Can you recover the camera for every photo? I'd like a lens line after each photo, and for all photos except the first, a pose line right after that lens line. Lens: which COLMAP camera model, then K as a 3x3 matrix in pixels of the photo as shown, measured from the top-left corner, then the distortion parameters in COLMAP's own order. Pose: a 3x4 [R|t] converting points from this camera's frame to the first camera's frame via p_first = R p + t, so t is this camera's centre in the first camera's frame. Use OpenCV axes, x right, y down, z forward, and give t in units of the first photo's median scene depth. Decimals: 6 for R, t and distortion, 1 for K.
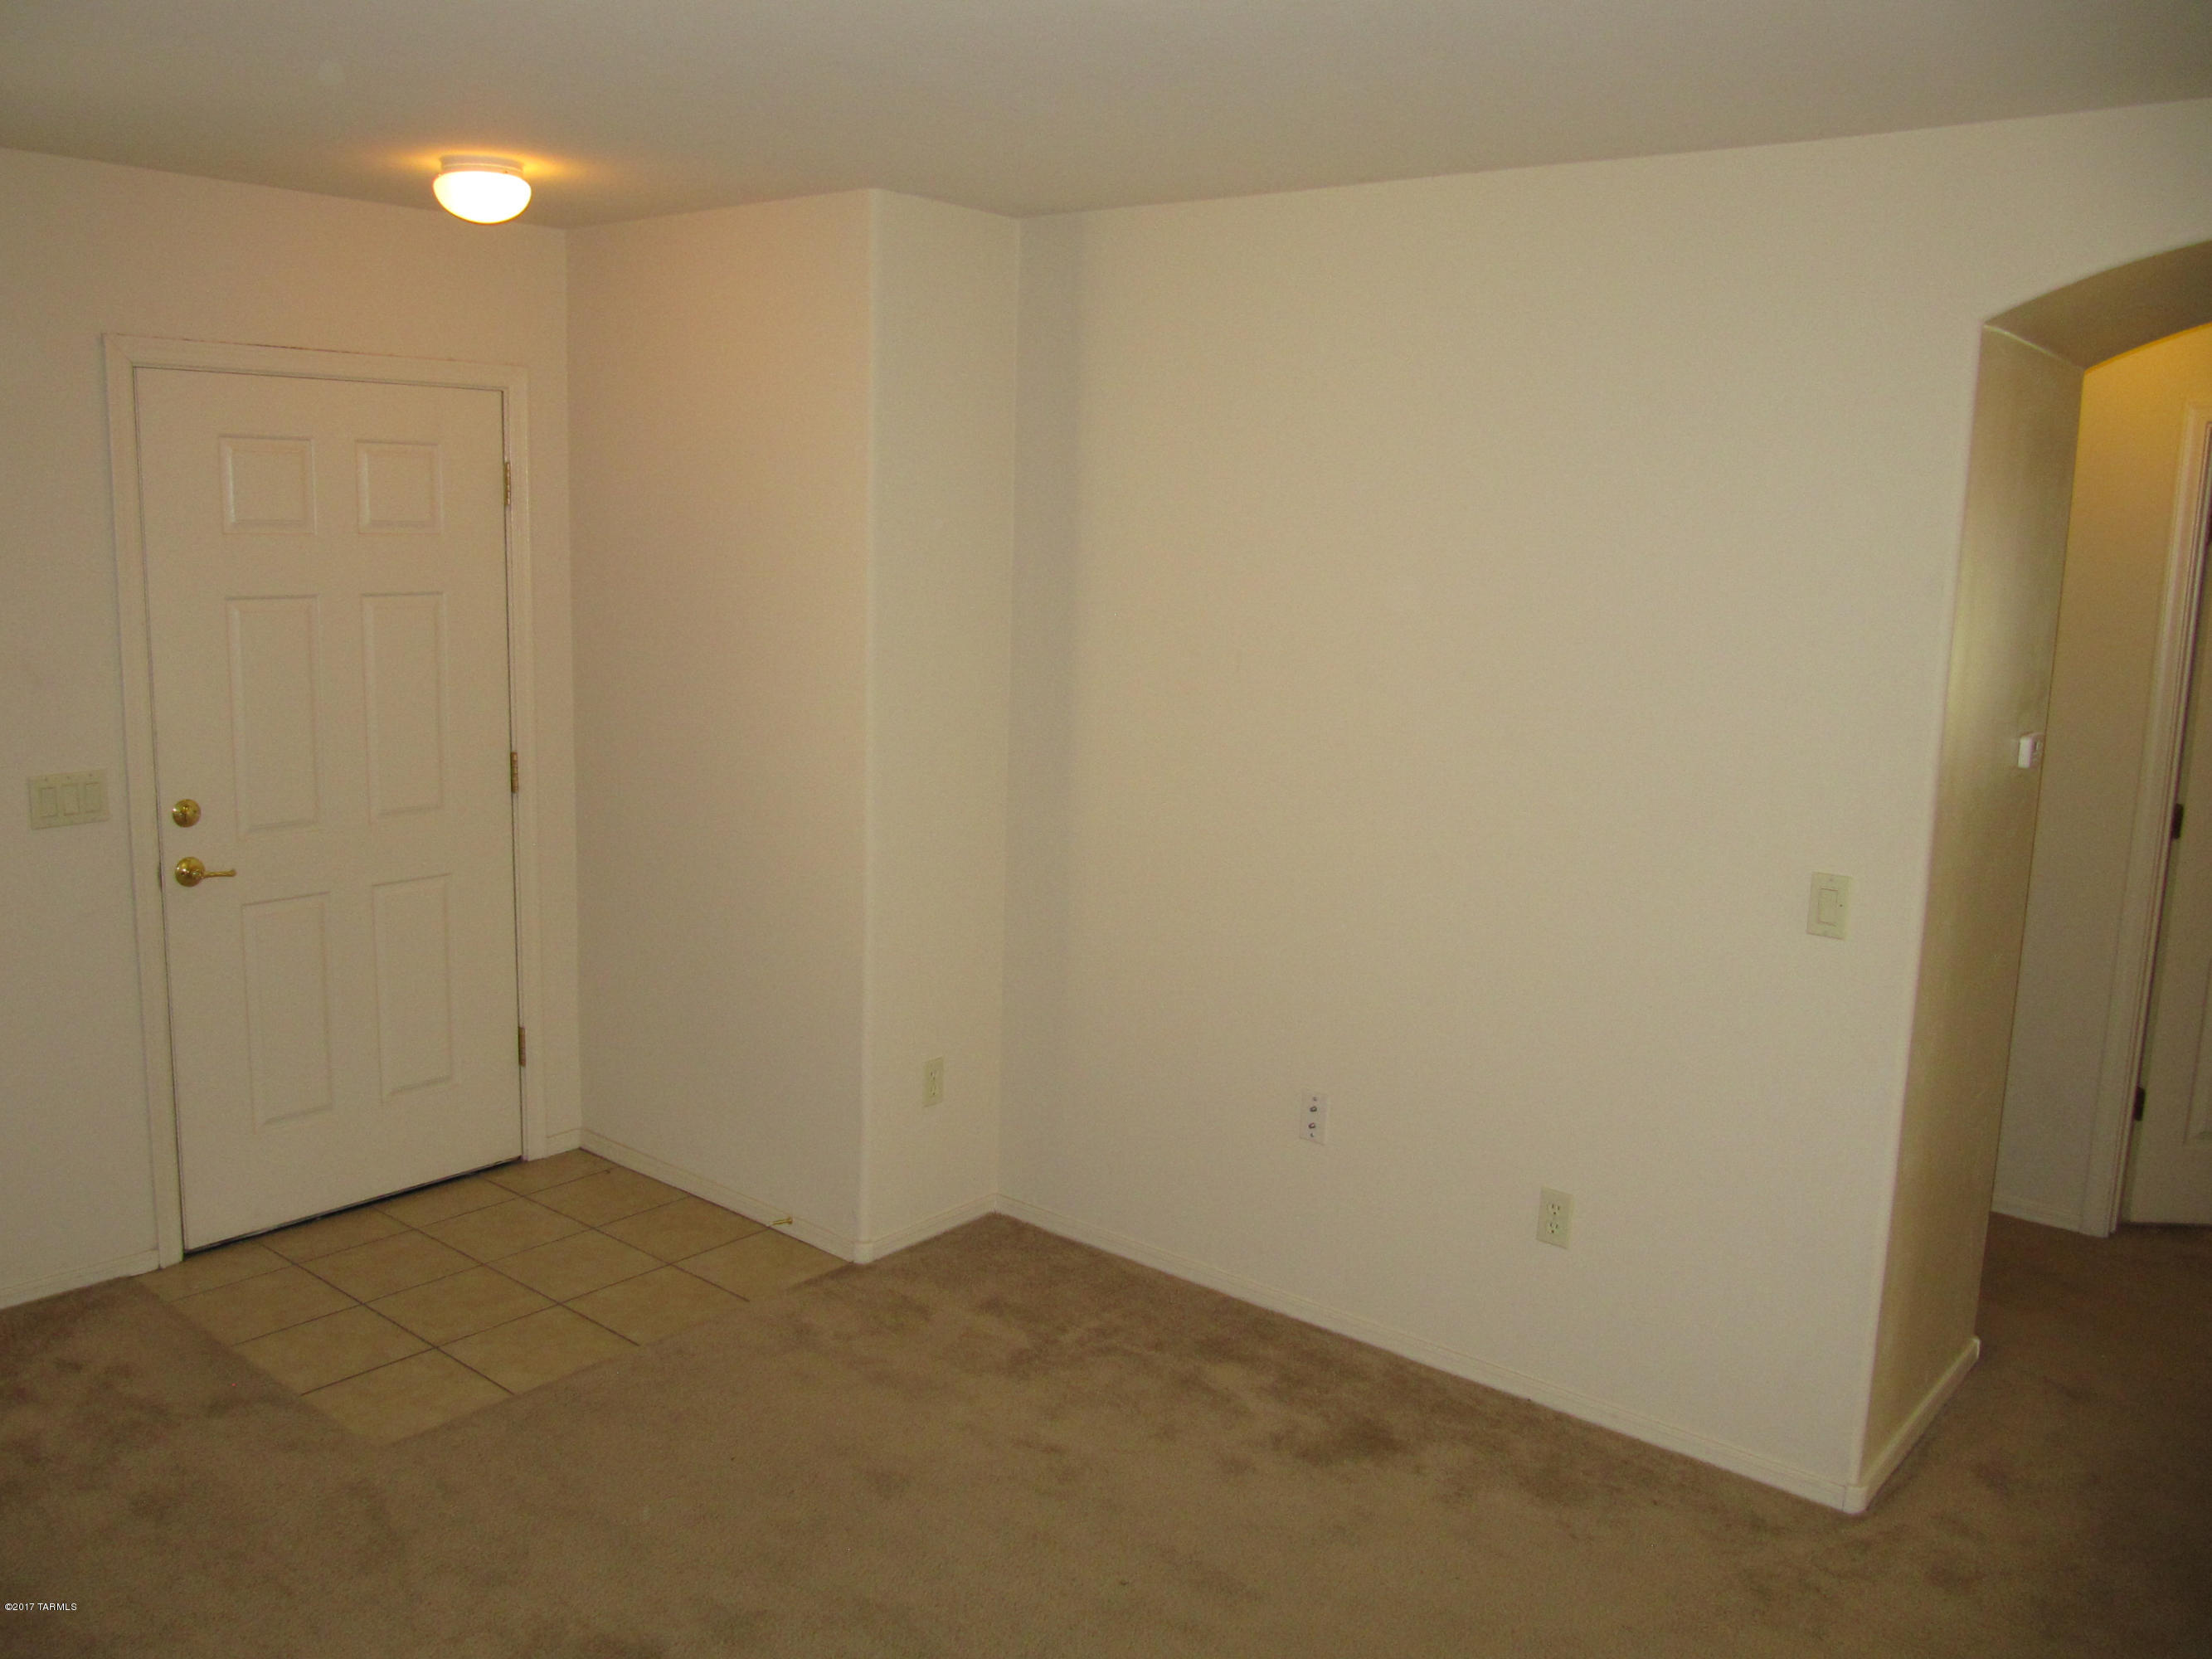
lens RADIAL K [[1814.6, 0, 1091.7], [0, 1814.6, 824.1], [0, 0, 1]] dist [-0.042741, 0.001647]
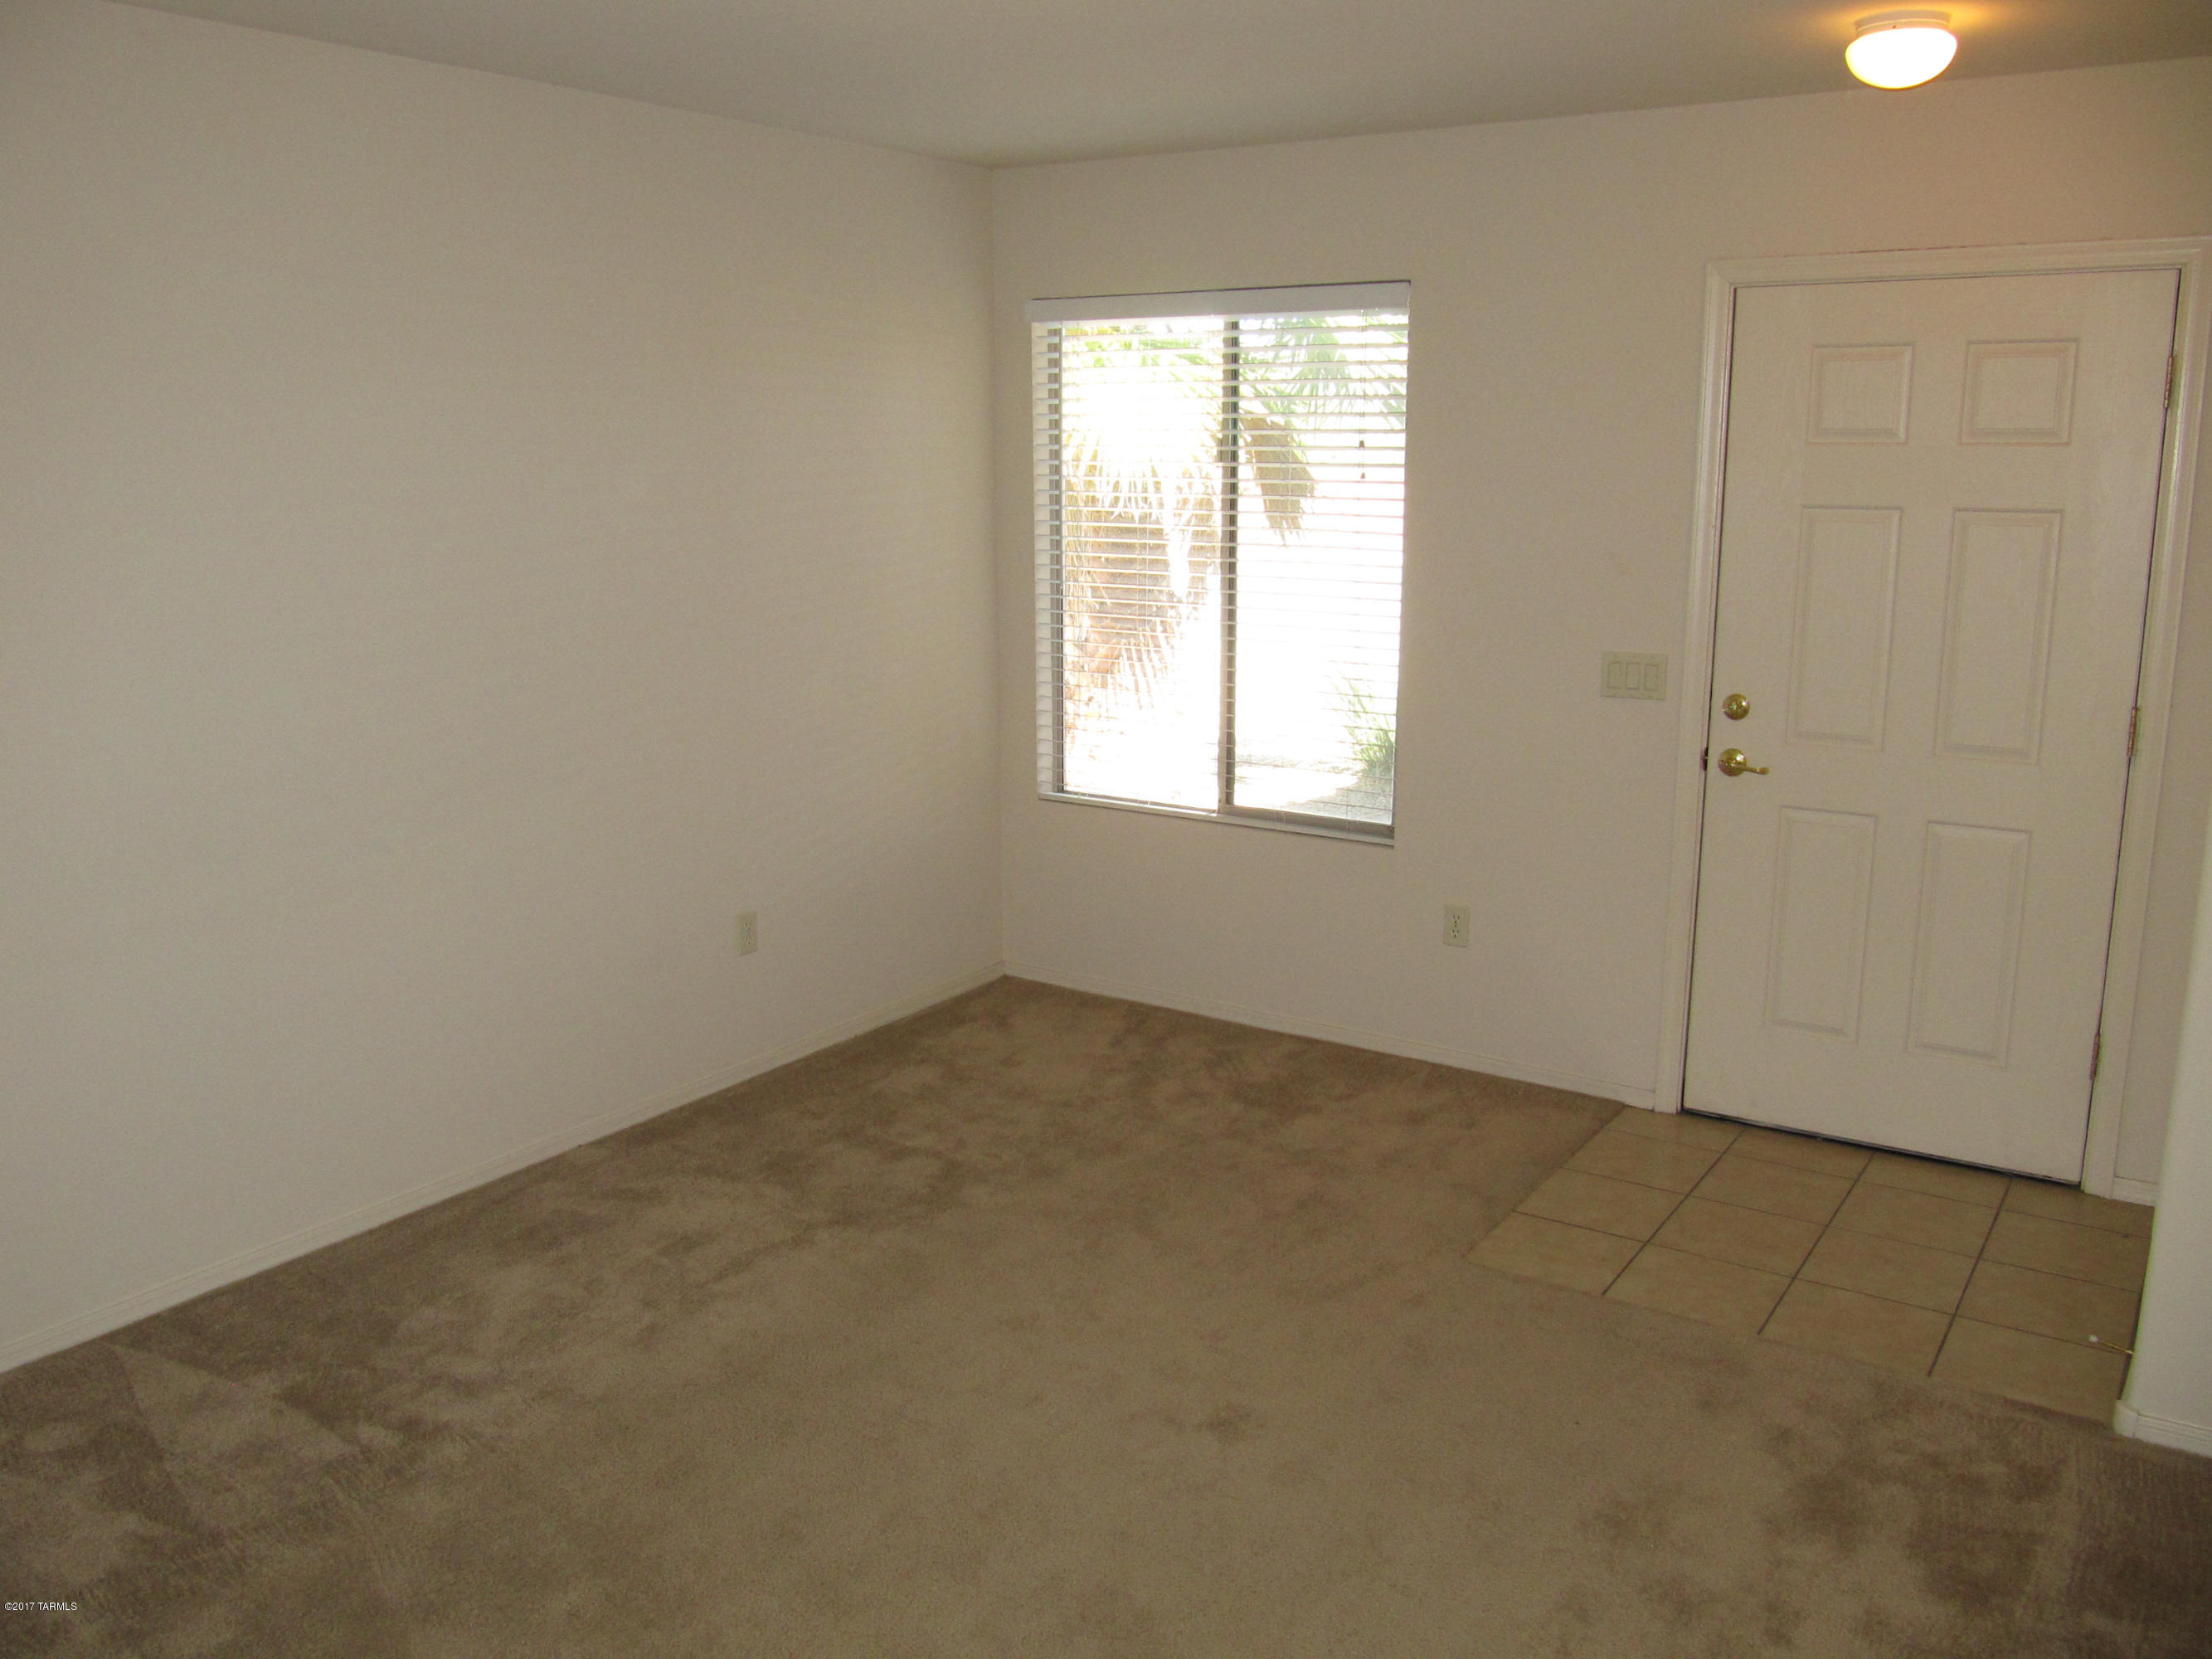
lens RADIAL K [[1846.9, 0, 1104.8], [0, 1846.9, 833.6], [0, 0, 1]] dist [0.038263, -0.196932]
pose [[0.102865, 0.173830, -0.979388, 0.539444], [-0.167565, 0.973568, 0.155198, -0.039714], [0.980480, 0.148147, 0.129274, 0.494963]]
